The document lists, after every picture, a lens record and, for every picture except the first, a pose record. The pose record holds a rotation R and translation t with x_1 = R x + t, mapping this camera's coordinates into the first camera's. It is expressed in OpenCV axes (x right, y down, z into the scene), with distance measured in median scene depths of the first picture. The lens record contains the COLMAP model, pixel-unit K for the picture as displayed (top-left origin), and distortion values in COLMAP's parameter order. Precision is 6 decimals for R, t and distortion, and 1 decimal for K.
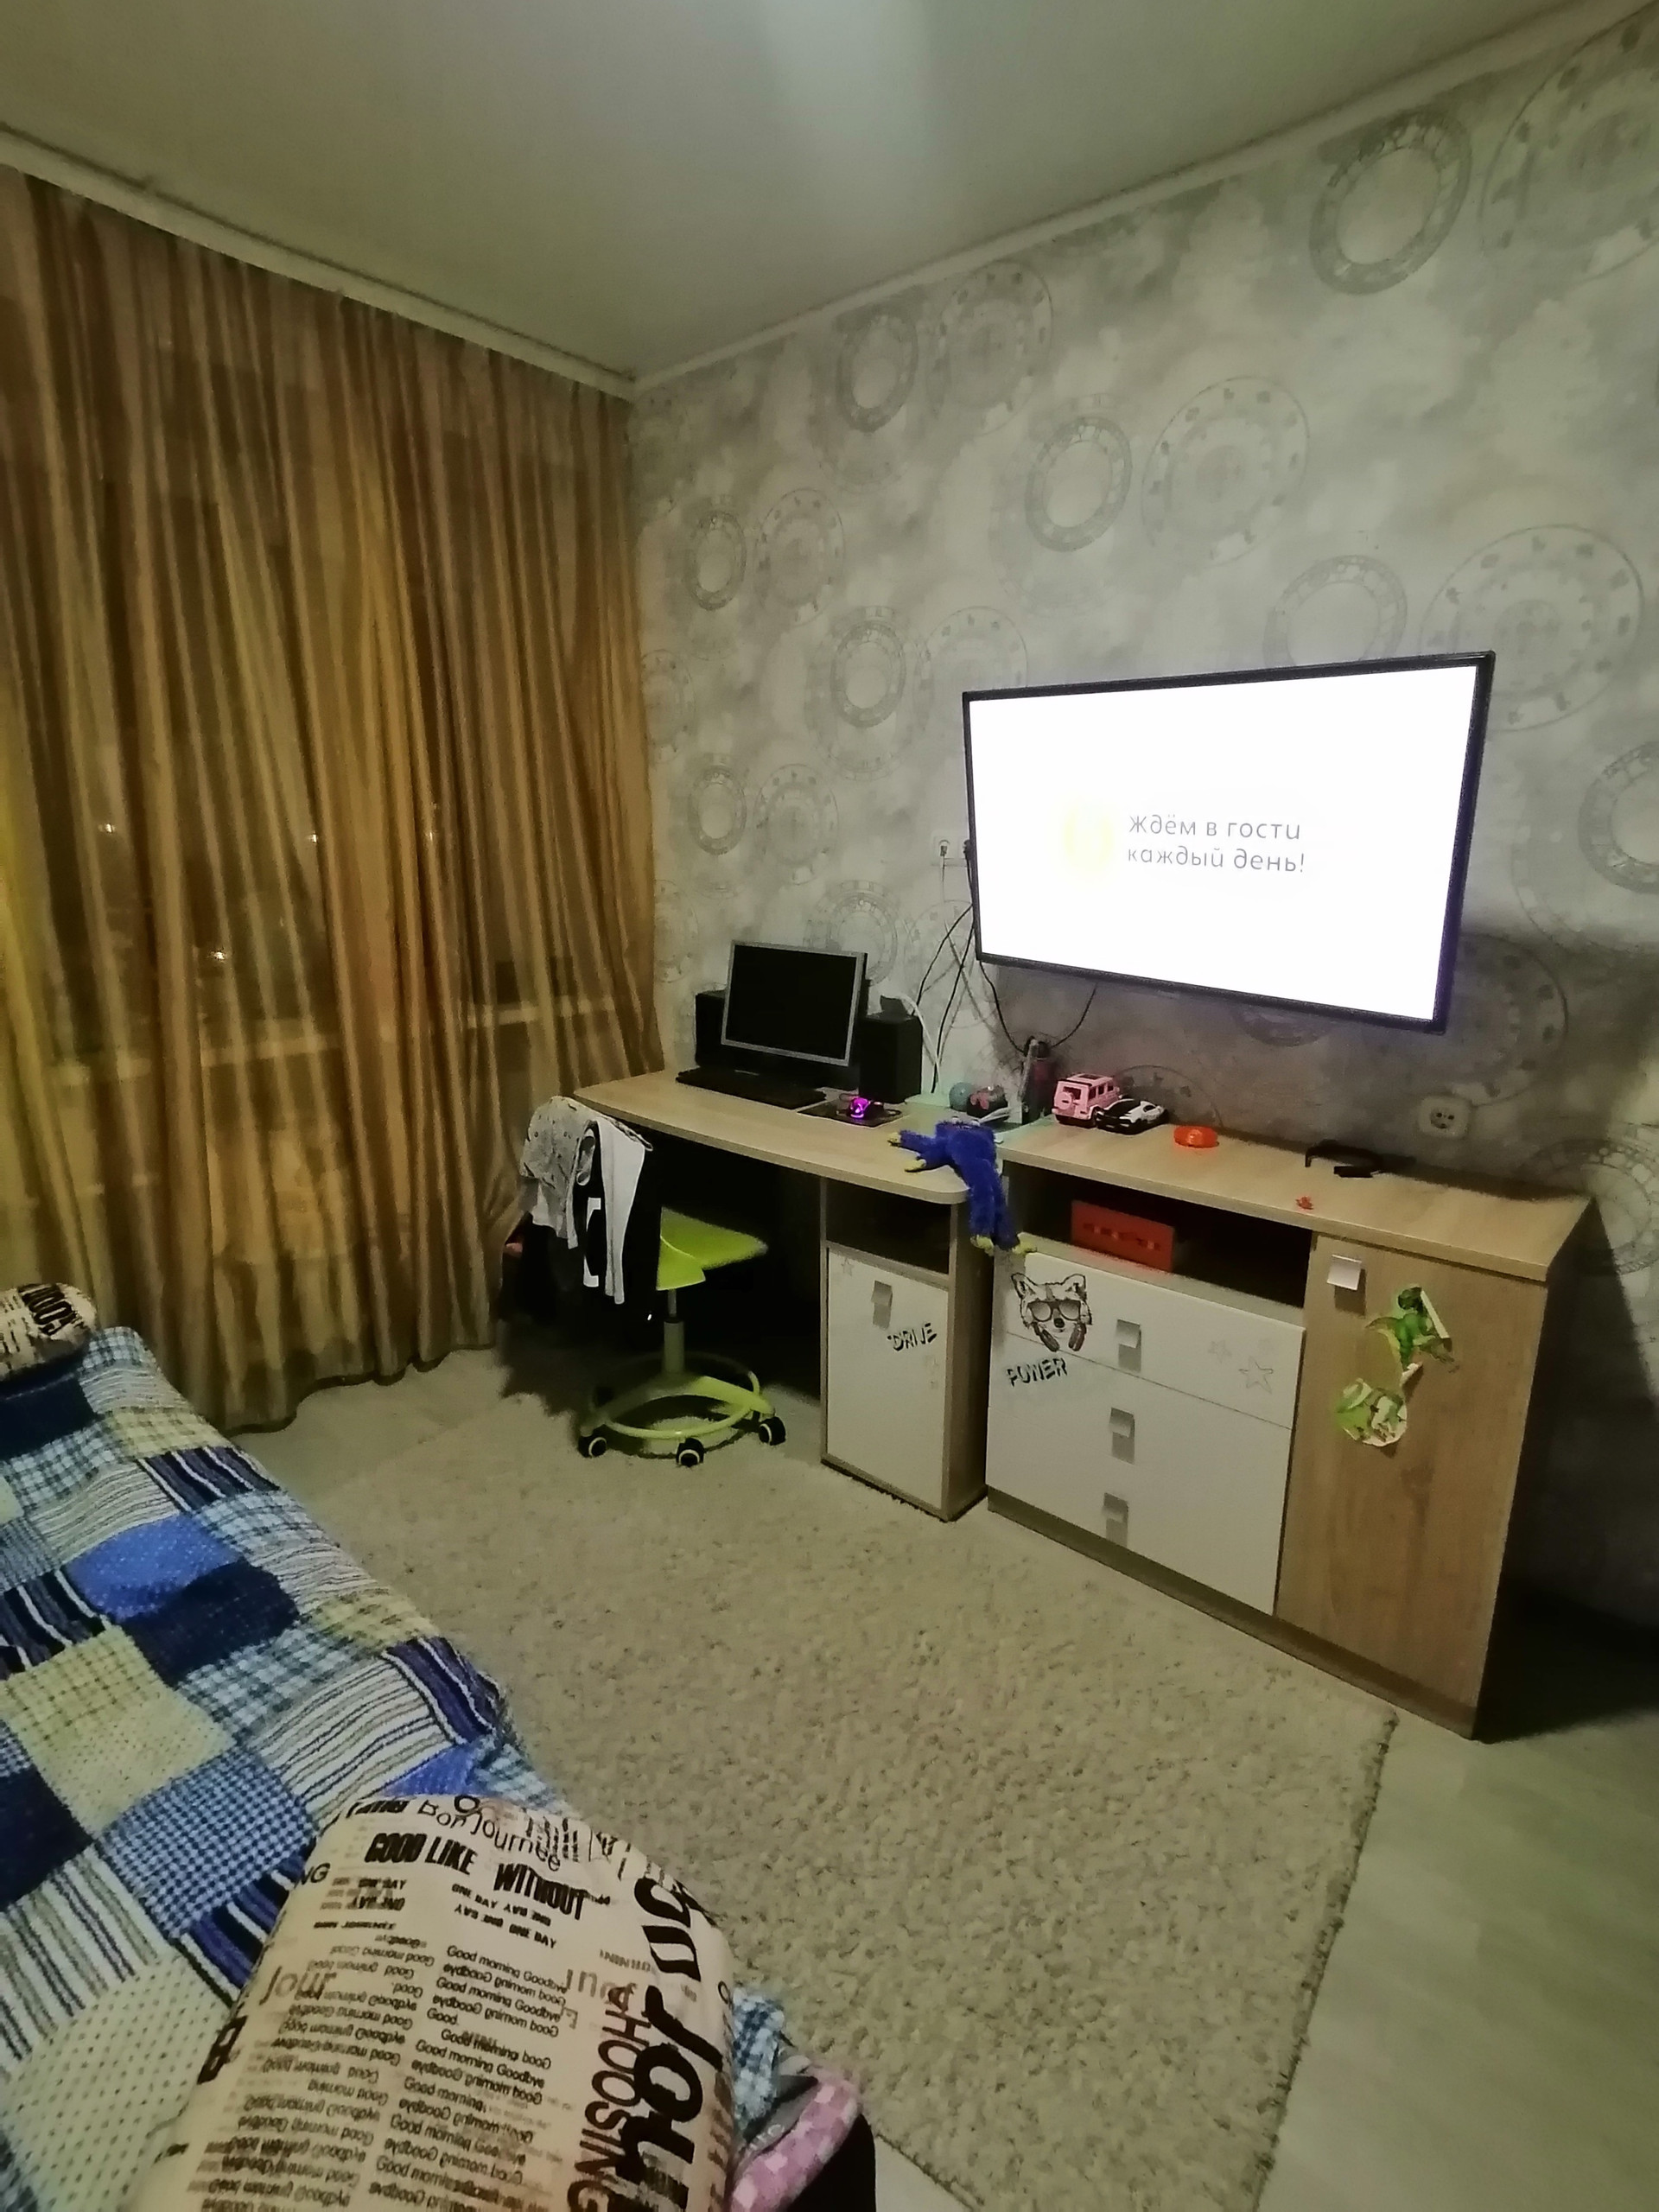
lens RADIAL K [[1084.7, 0, 833.7], [0, 1084.7, 1103.4], [0, 0, 1]] dist [0.000634, -0.000407]
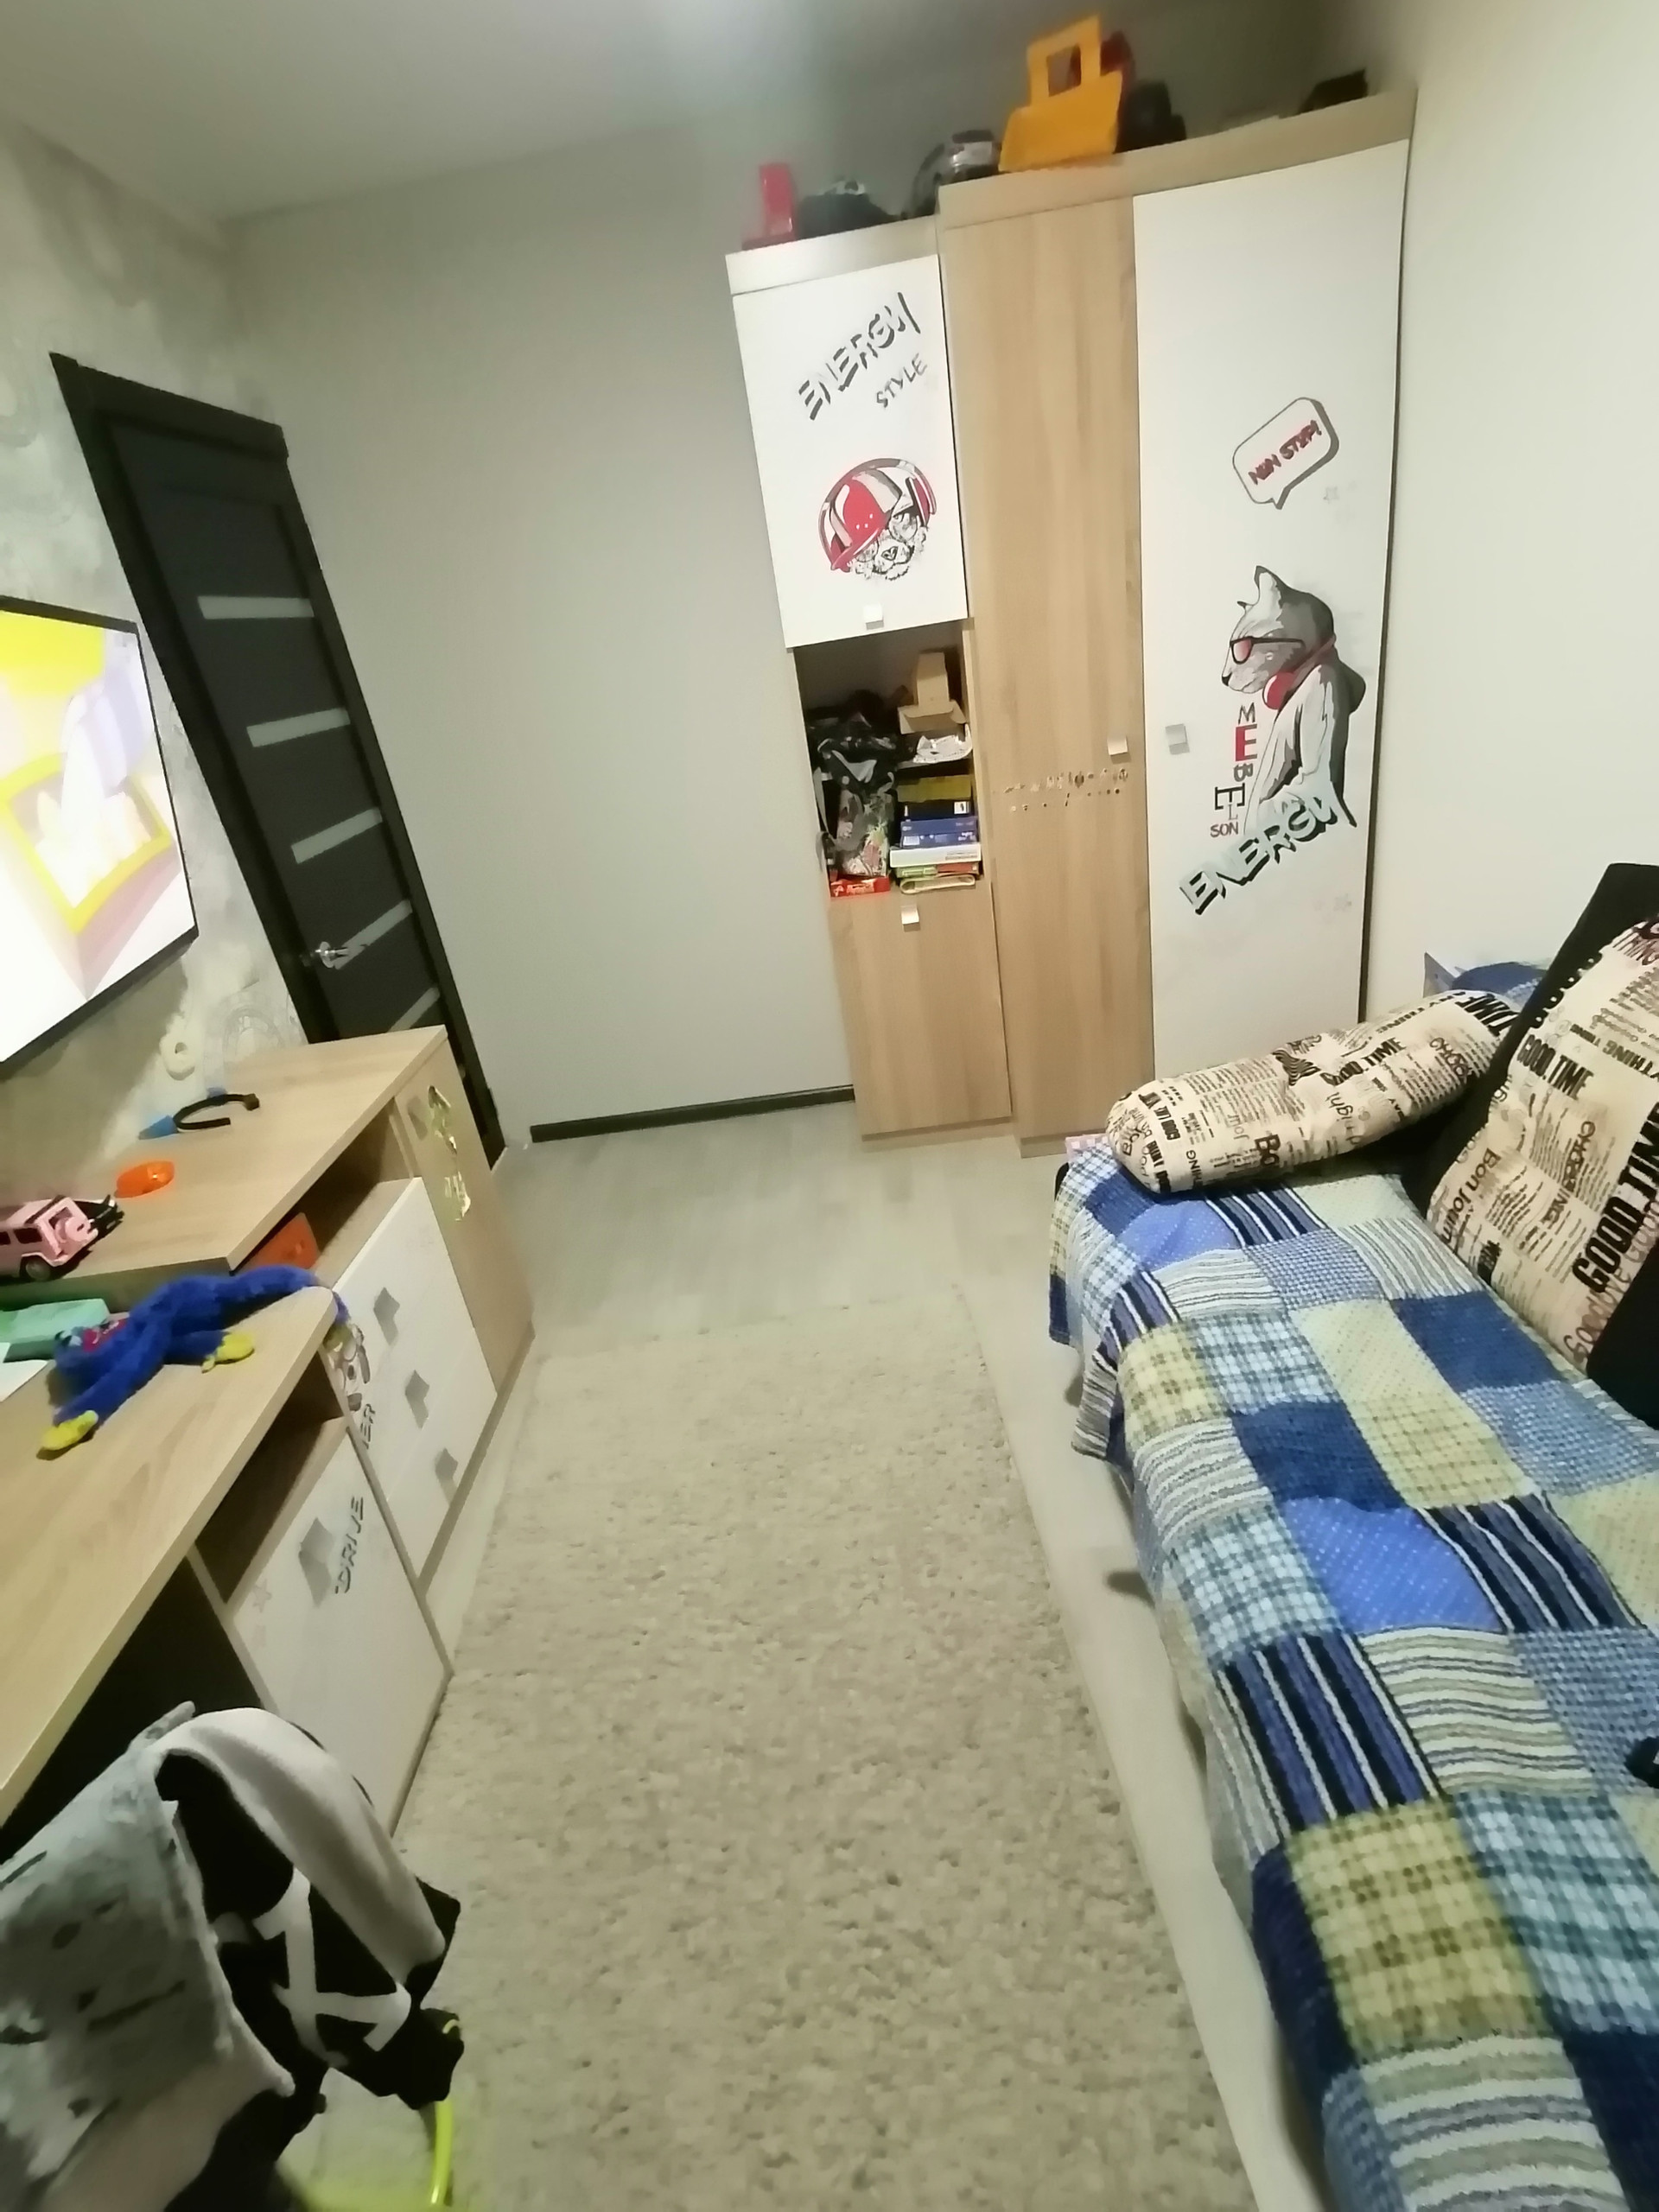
lens RADIAL K [[1084.7, 0, 829.7], [0, 1084.7, 1099.7], [0, 0, 1]] dist [0.000634, -0.000407]
pose [[-0.640522, -0.223332, 0.734748, -0.889347], [0.337601, 0.777472, 0.530625, -0.419774], [-0.689751, 0.587929, -0.422591, 1.438416]]
